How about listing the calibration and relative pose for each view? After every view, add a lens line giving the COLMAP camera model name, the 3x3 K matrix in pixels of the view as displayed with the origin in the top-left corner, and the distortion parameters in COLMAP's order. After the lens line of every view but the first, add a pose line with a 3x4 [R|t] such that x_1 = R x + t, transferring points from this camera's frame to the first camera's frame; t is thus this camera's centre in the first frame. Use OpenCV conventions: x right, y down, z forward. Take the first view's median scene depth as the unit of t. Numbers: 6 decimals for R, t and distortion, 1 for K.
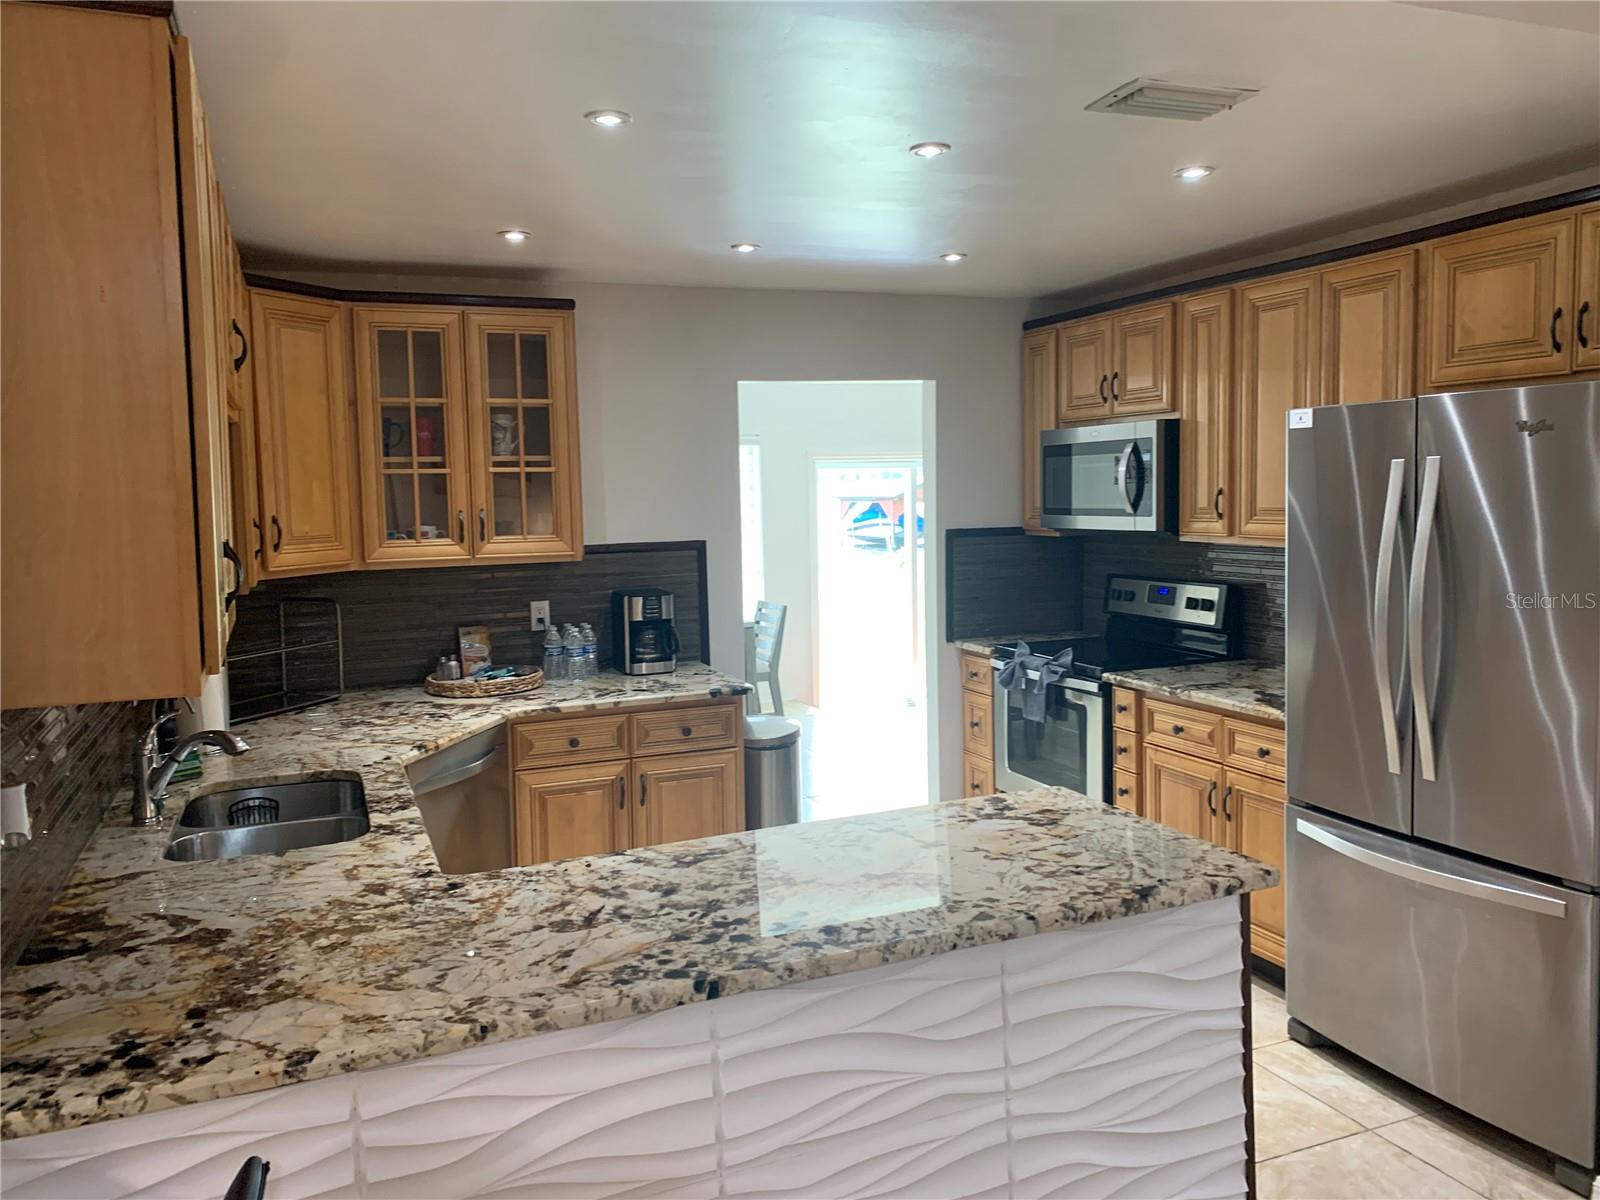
lens RADIAL K [[1230.8, 0, 806.4], [0, 1230.8, 598.1], [0, 0, 1]] dist [0.042105, -0.045283]
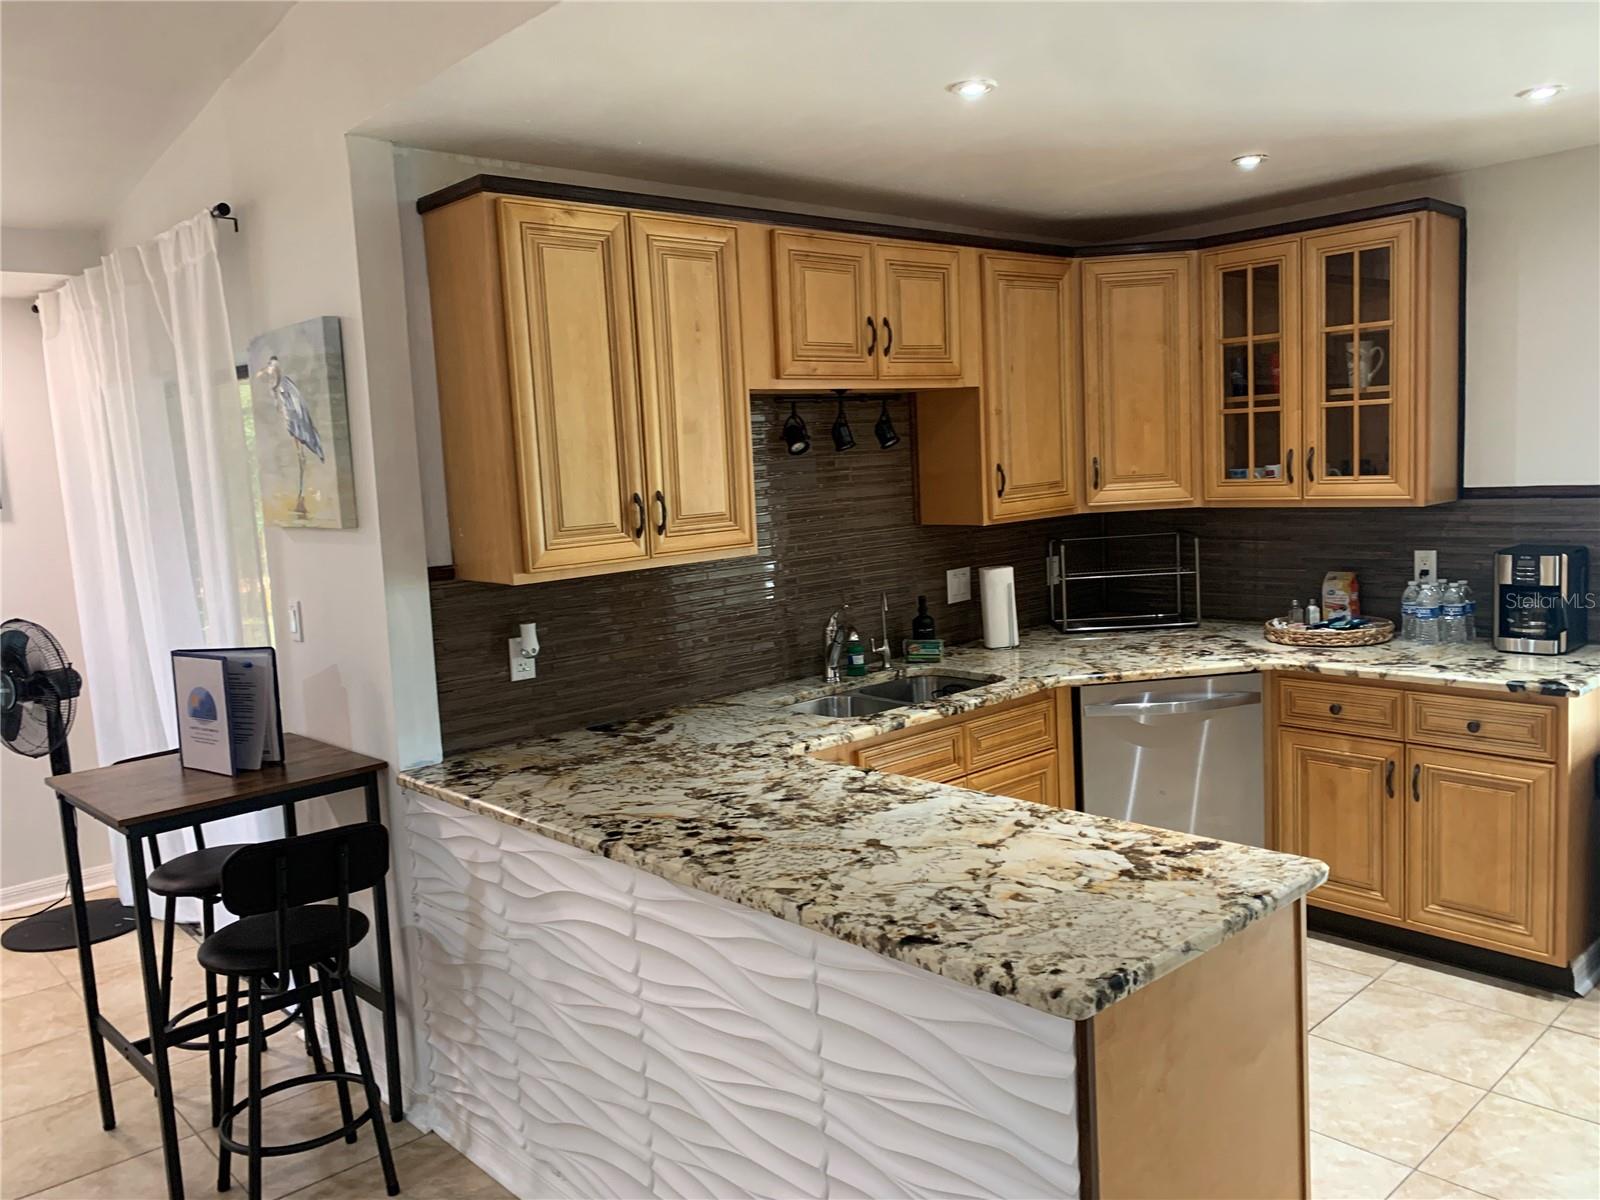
lens RADIAL K [[1230.8, 0, 810.3], [0, 1230.8, 593.0], [0, 0, 1]] dist [0.042105, -0.045283]
pose [[0.349046, 0.111612, -0.930435, 0.900764], [-0.047119, 0.993716, 0.101526, -0.072364], [0.935920, 0.008404, 0.352112, 0.566794]]
